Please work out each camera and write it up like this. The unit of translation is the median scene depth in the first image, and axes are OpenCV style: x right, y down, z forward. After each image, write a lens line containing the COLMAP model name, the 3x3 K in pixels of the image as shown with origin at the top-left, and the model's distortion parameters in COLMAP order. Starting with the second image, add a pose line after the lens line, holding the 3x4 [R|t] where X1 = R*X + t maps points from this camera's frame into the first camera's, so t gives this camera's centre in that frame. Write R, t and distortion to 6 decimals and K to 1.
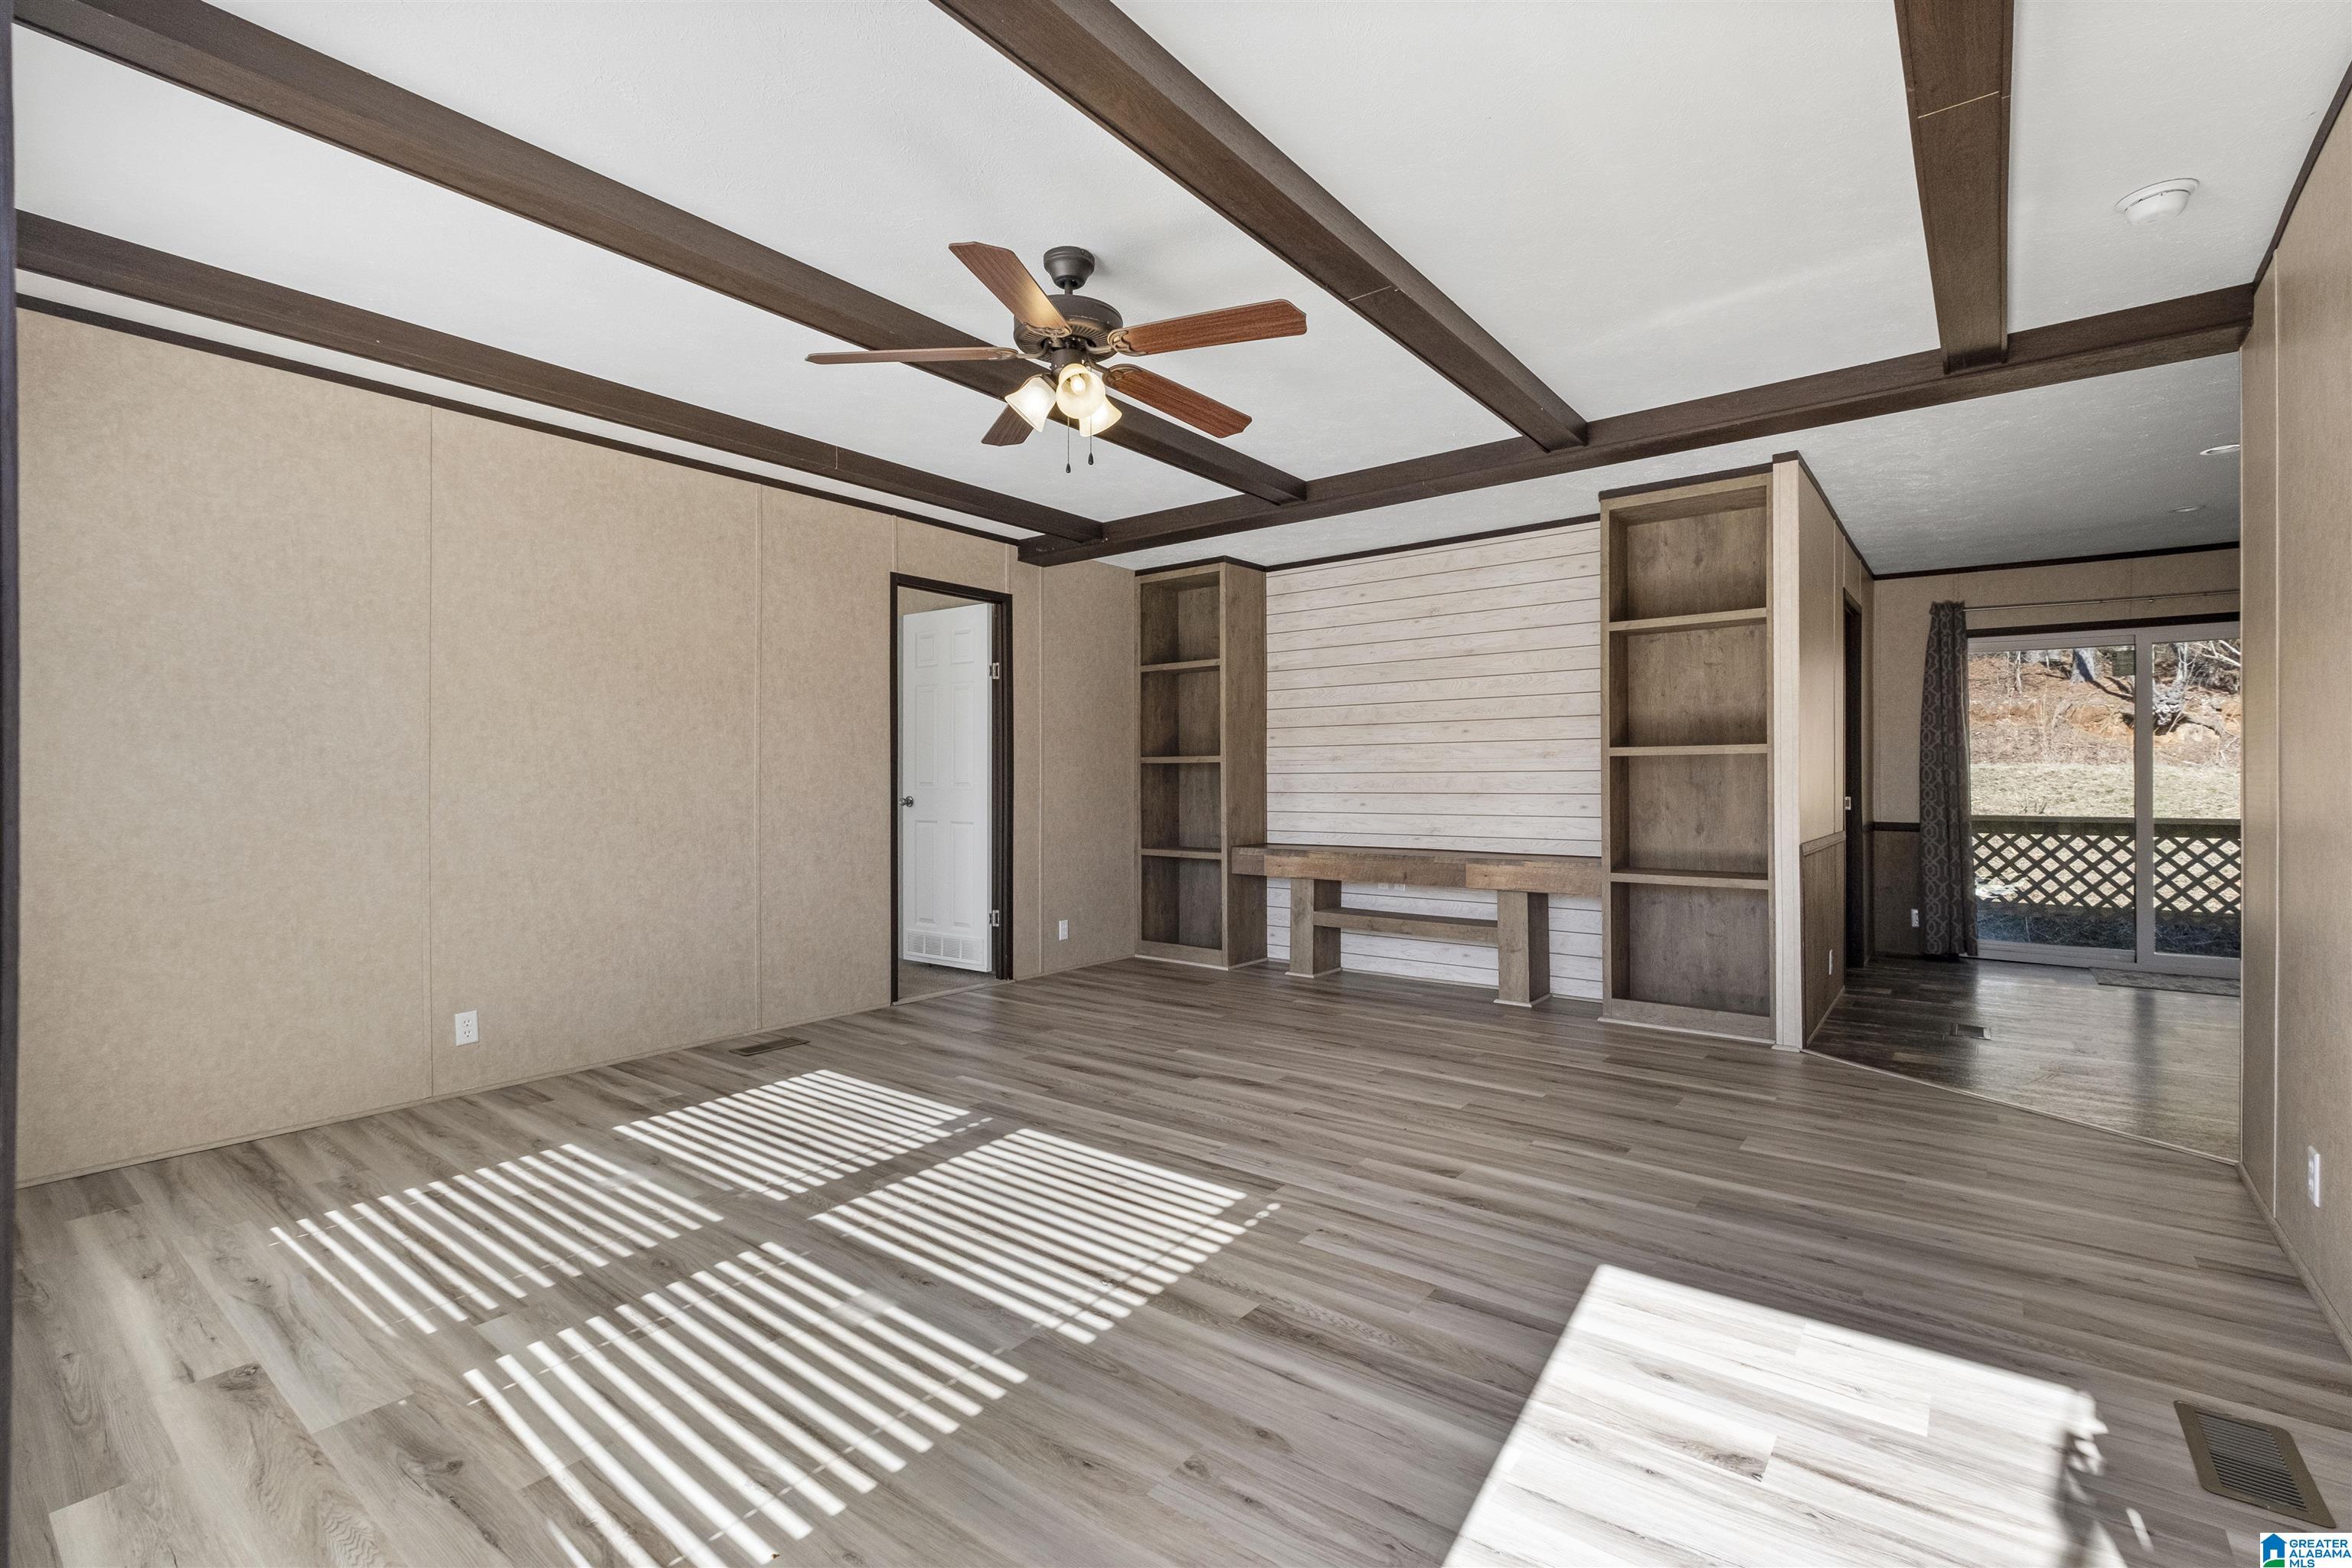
lens RADIAL K [[1033.8, 0, 1179.9], [0, 1033.8, 779.0], [0, 0, 1]] dist [0.002552, -0.004306]
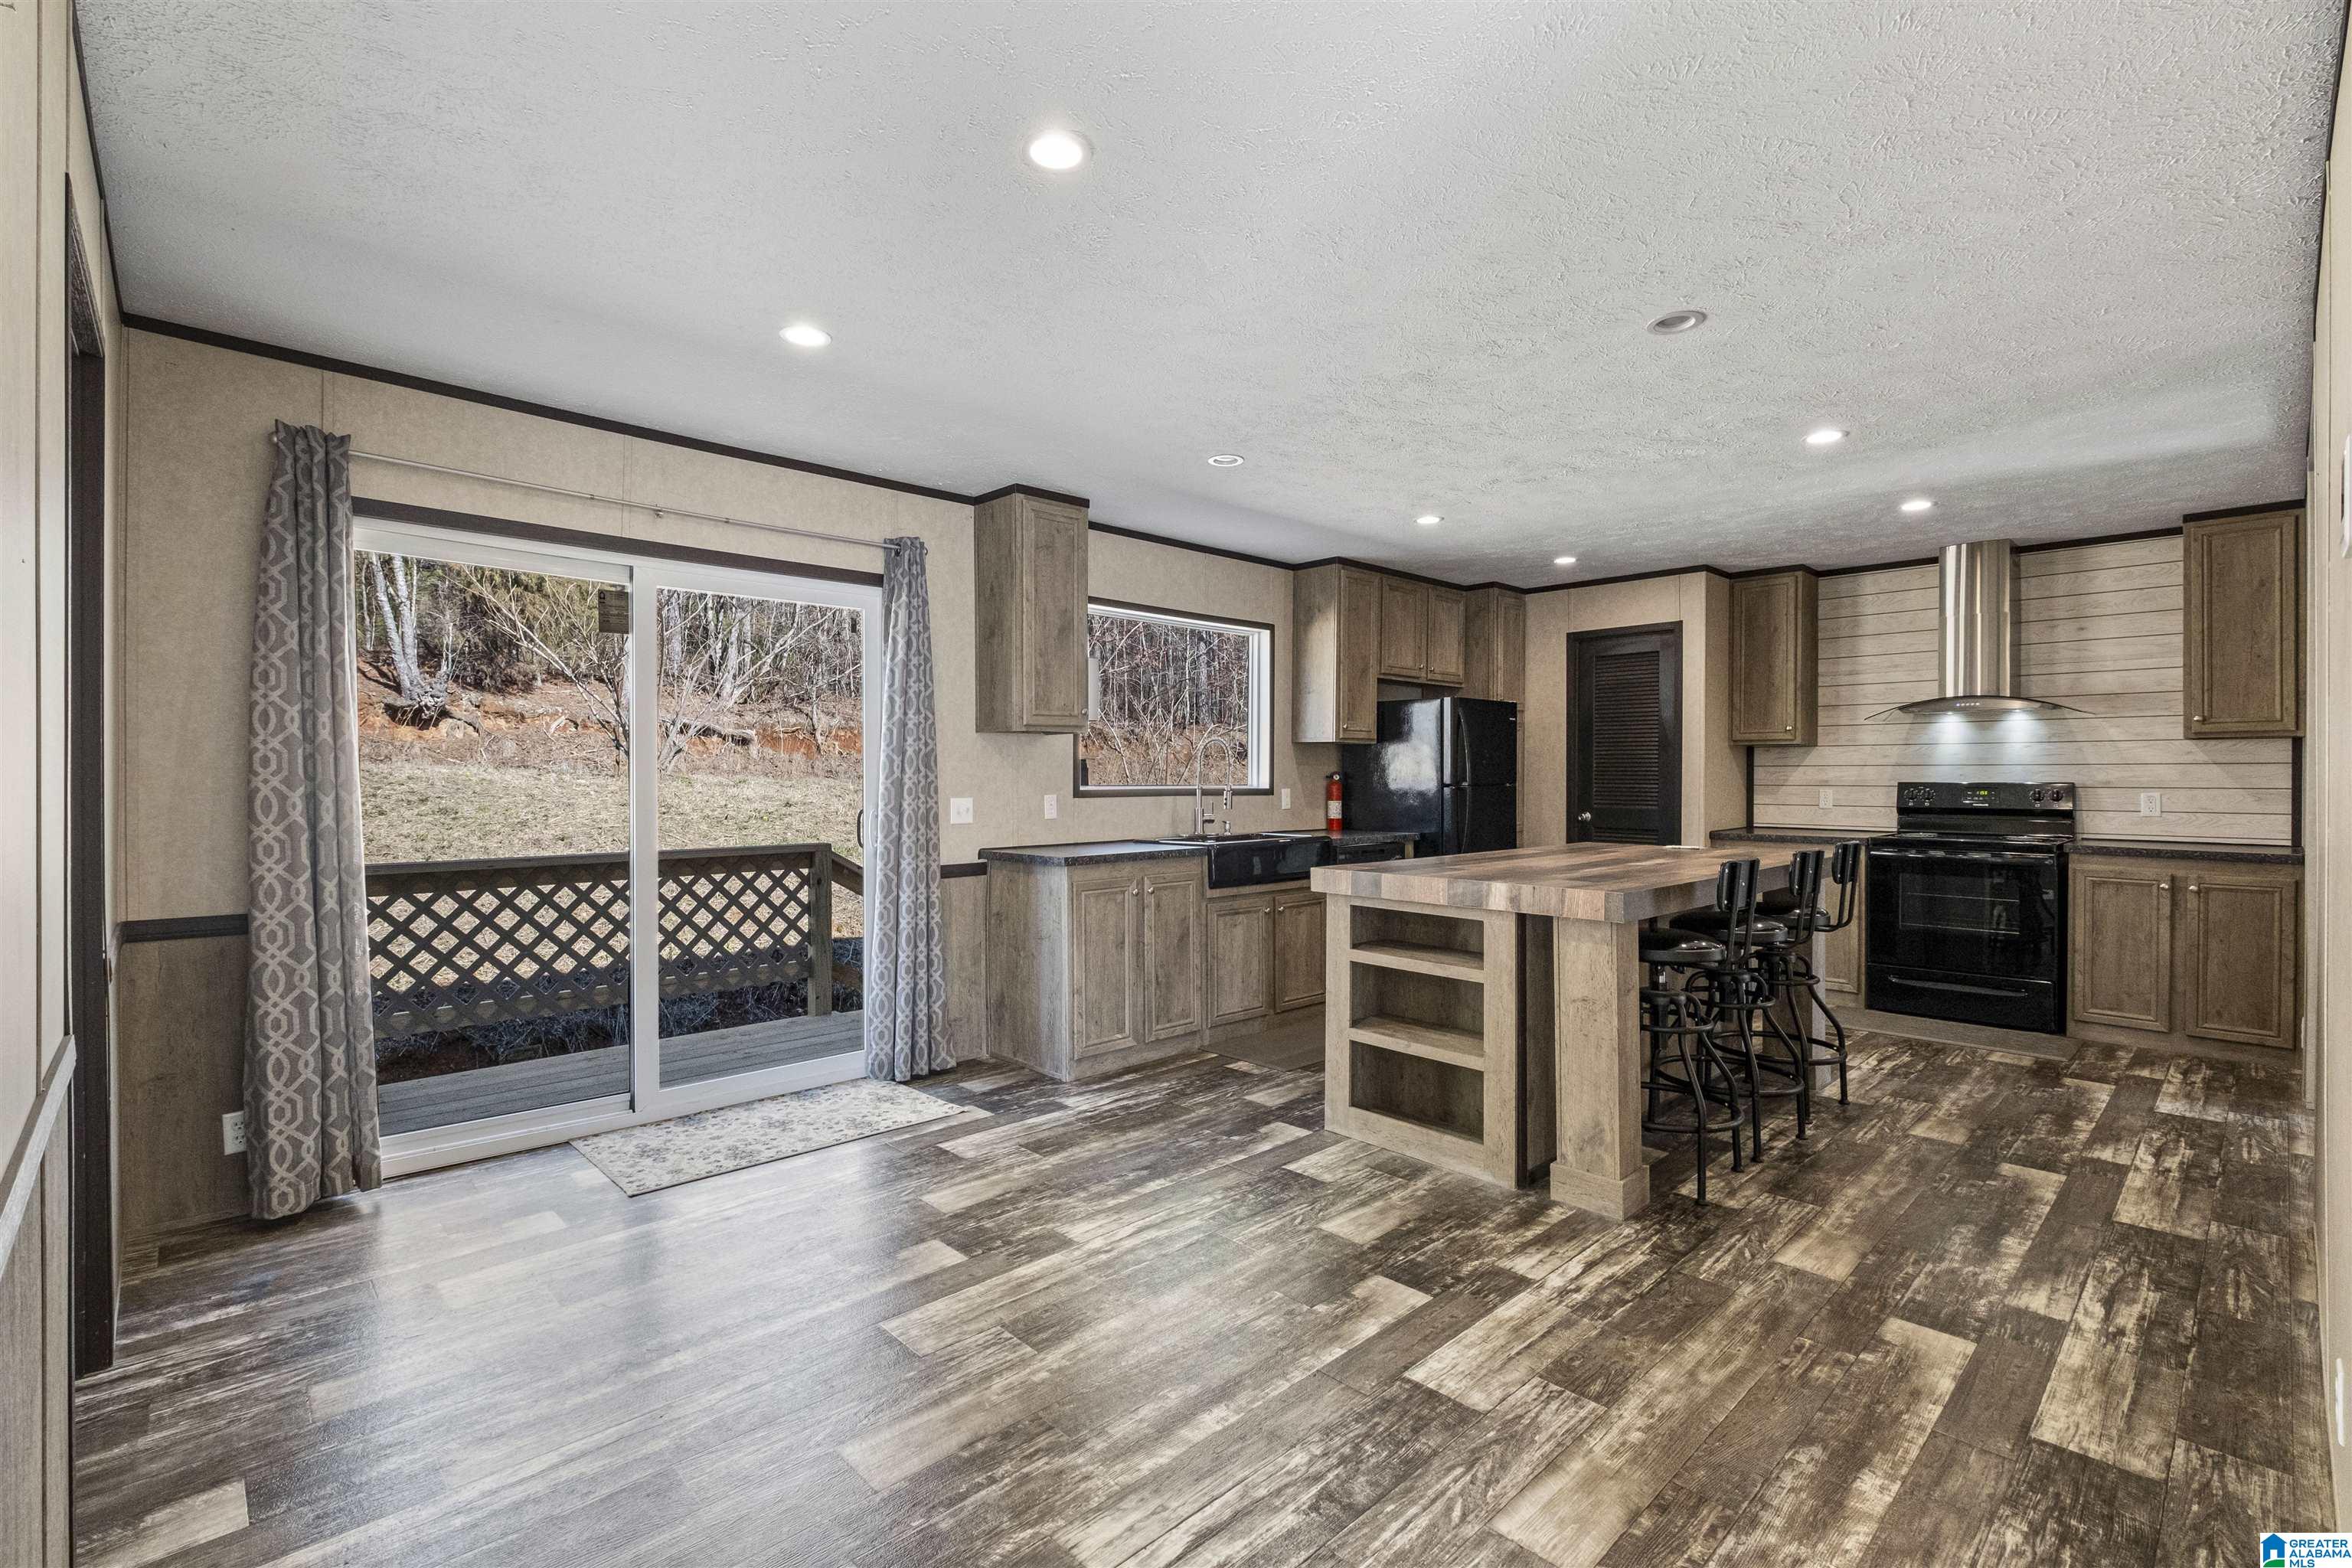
lens RADIAL K [[1033.8, 0, 1179.9], [0, 1033.8, 779.0], [0, 0, 1]] dist [0.002552, -0.004306]
pose [[0.135796, -0.003182, 0.990732, 0.338934], [-0.007189, 0.999965, 0.004197, -0.019824], [-0.990711, -0.007692, 0.135768, 0.553143]]
